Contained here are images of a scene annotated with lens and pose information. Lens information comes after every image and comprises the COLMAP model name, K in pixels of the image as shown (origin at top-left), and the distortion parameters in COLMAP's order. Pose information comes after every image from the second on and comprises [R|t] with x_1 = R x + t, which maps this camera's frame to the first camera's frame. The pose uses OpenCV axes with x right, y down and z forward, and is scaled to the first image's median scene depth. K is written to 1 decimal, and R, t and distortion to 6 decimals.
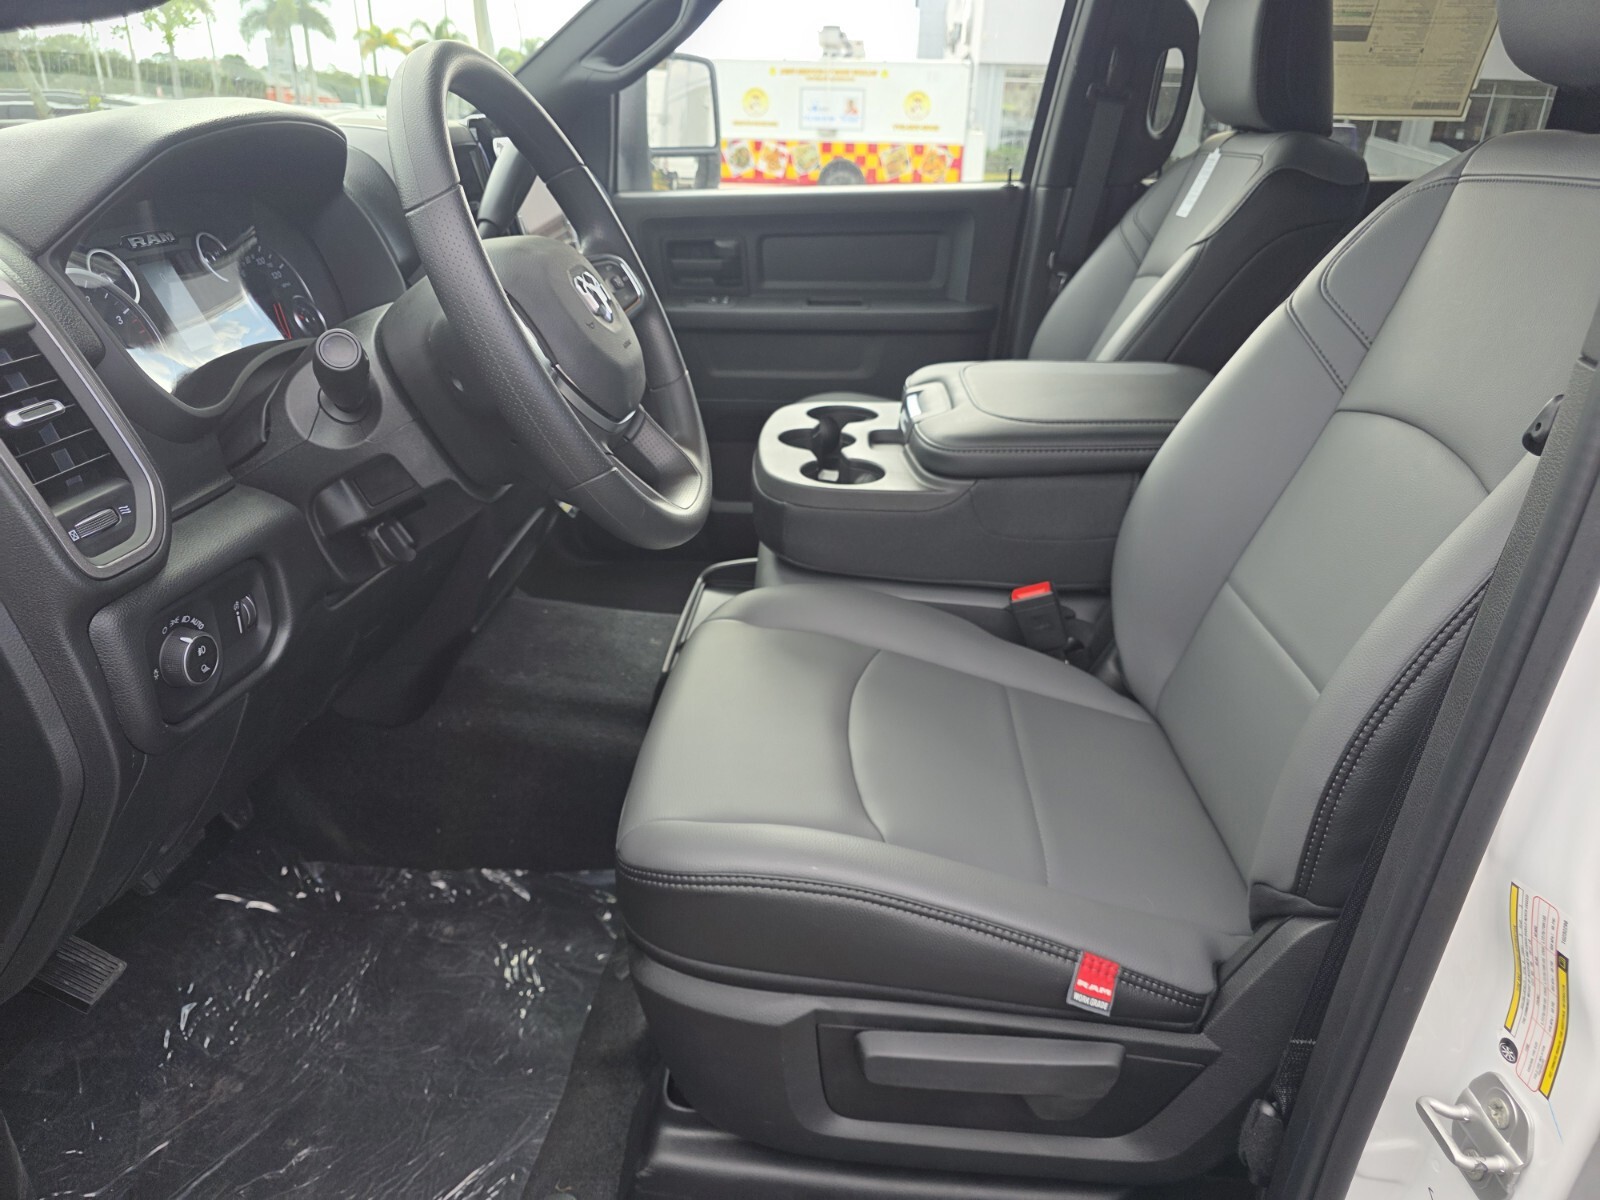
lens RADIAL K [[1067.7, 0, 800.0], [0, 1067.7, 600.0], [0, 0, 1]] dist [0.000786, 0.000352]
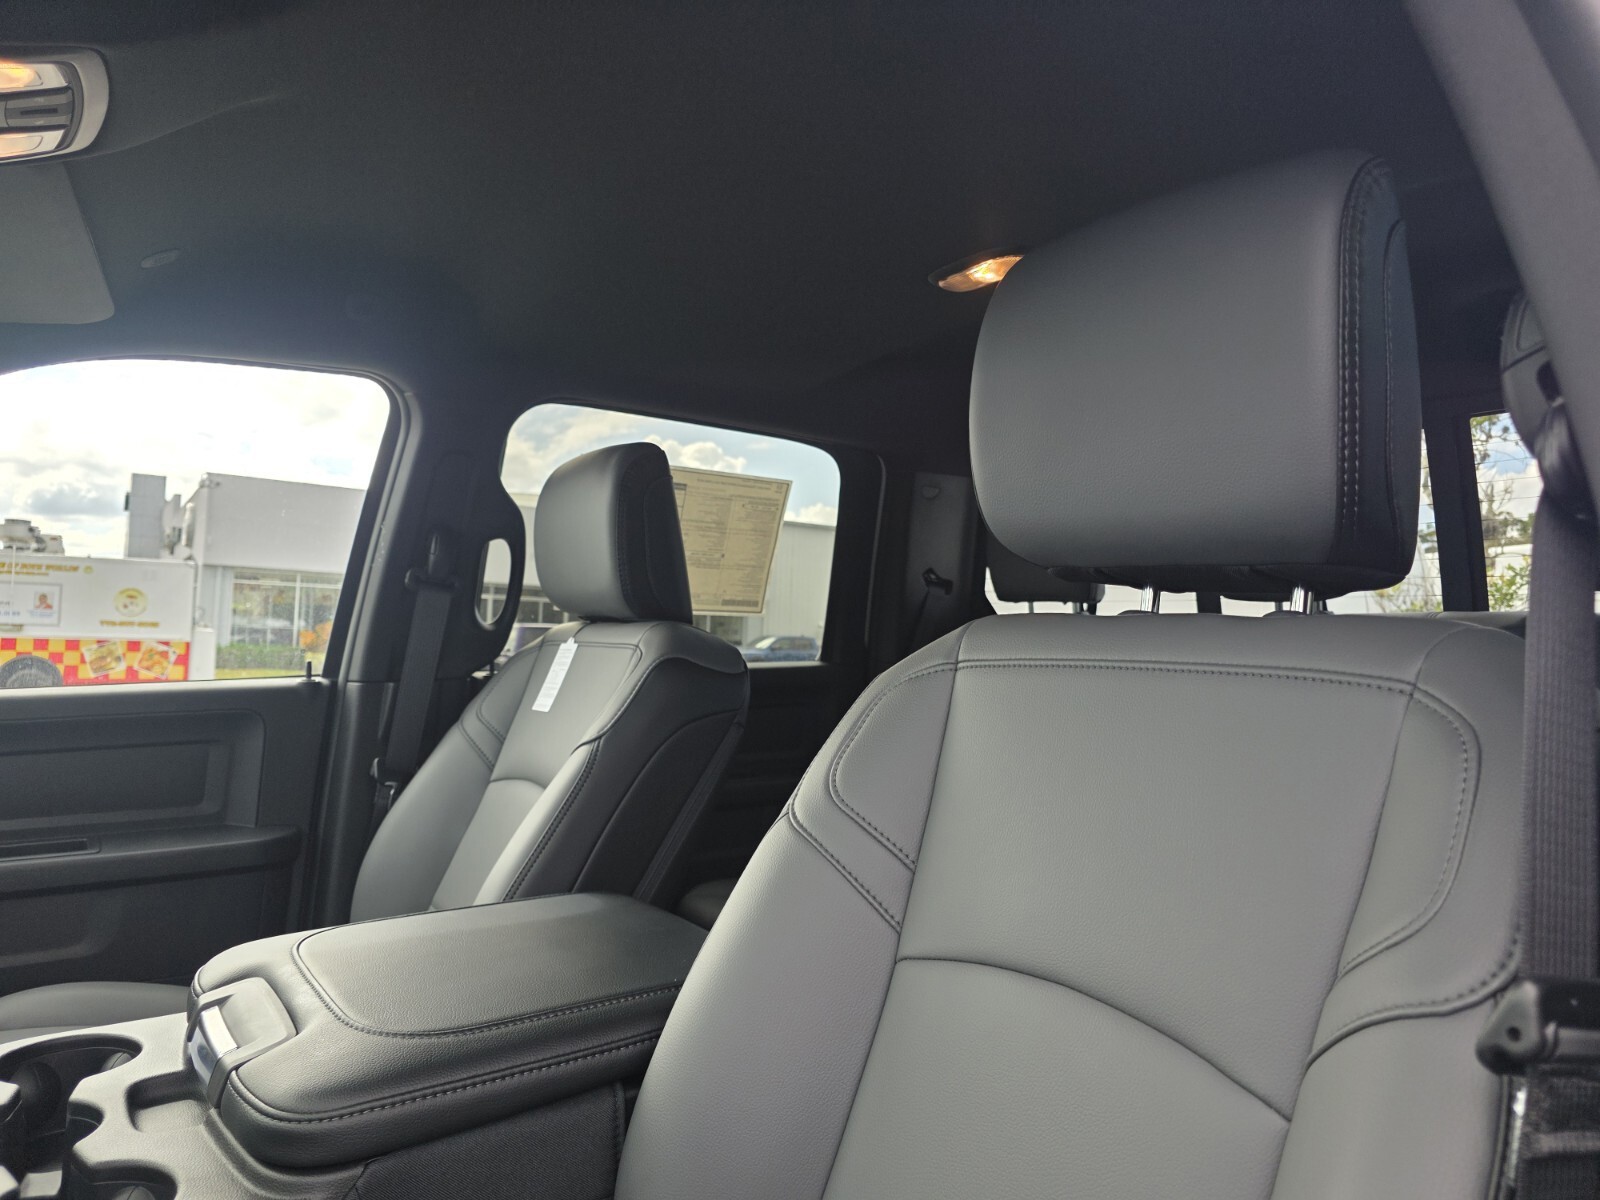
lens RADIAL K [[1067.7, 0, 800.0], [0, 1067.7, 600.0], [0, 0, 1]] dist [0.000786, 0.000352]
pose [[0.789565, 0.027034, 0.613071, -0.006605], [0.238037, 0.907318, -0.346573, -0.079706], [-0.565620, 0.419575, 0.709951, 0.200542]]
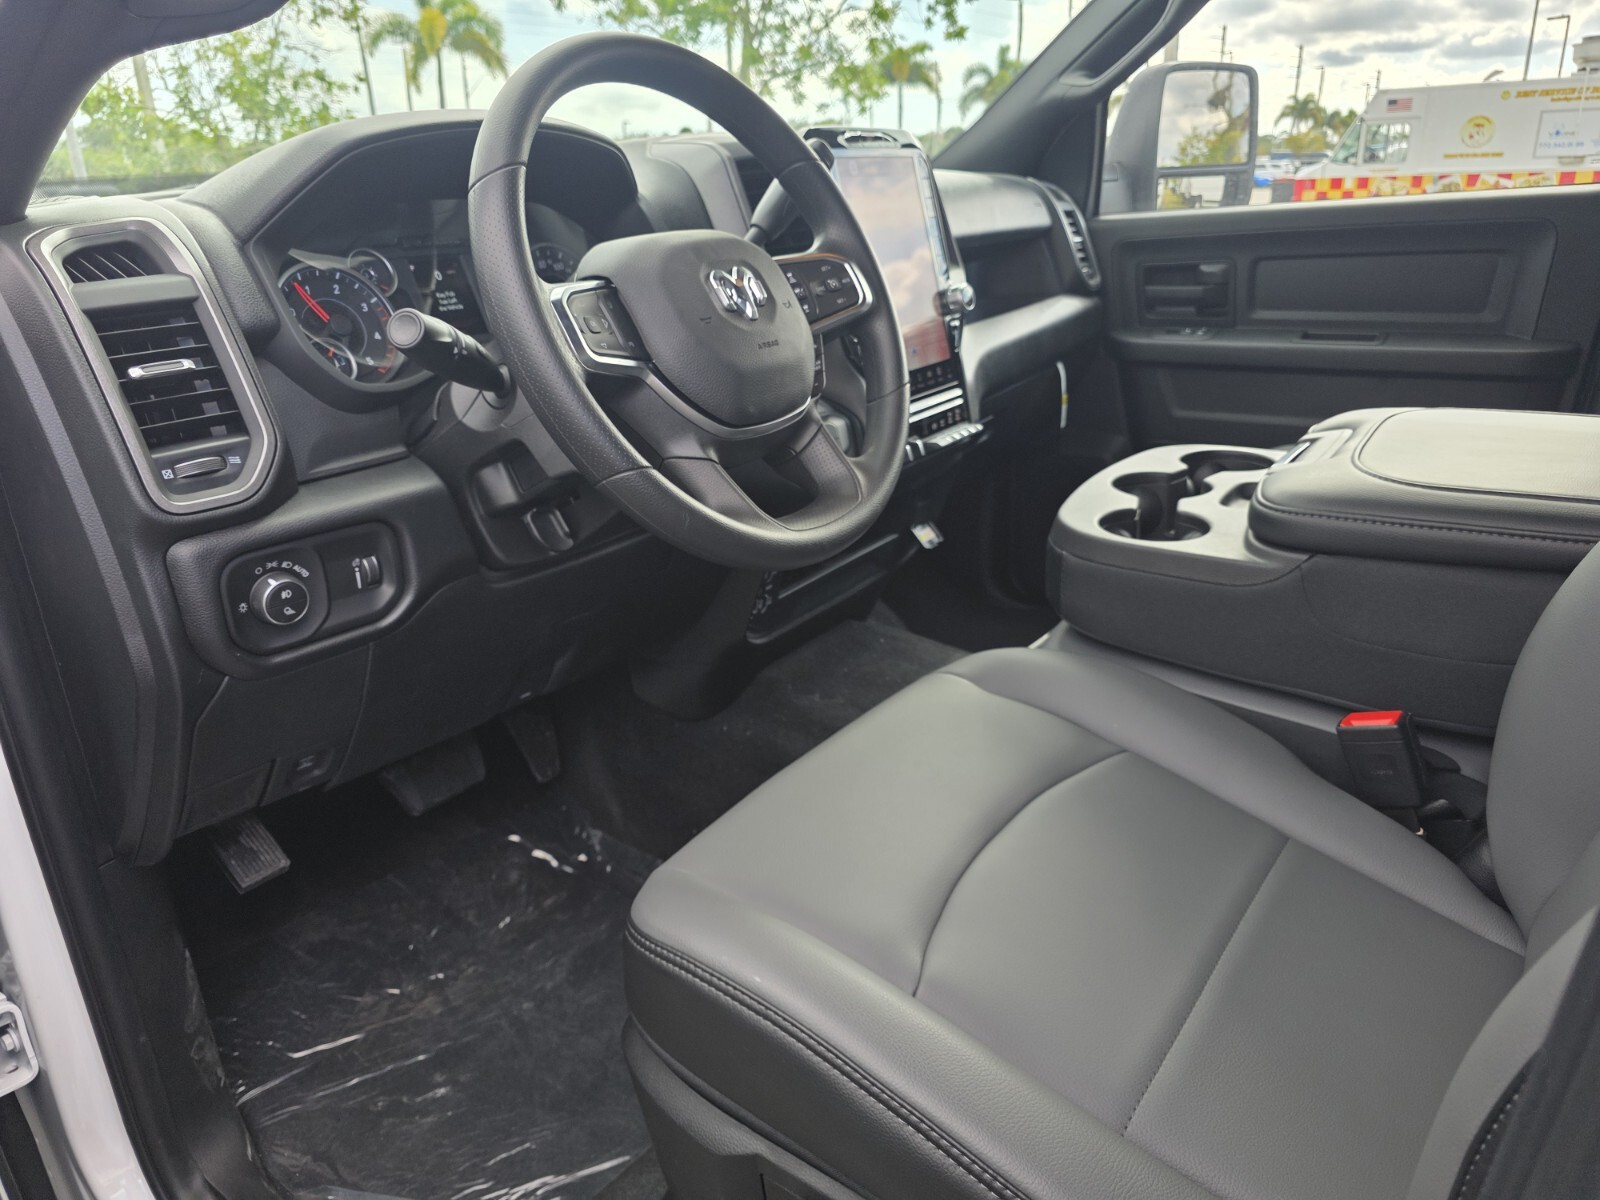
lens RADIAL K [[1074.1, 0, 801.5], [0, 1074.1, 581.3], [0, 0, 1]] dist [0.000326, -0.008462]
pose [[0.838746, 0.141582, -0.525794, 0.157019], [-0.171958, 0.985063, -0.009056, -0.015901], [0.516657, 0.098010, 0.850564, 0.109832]]
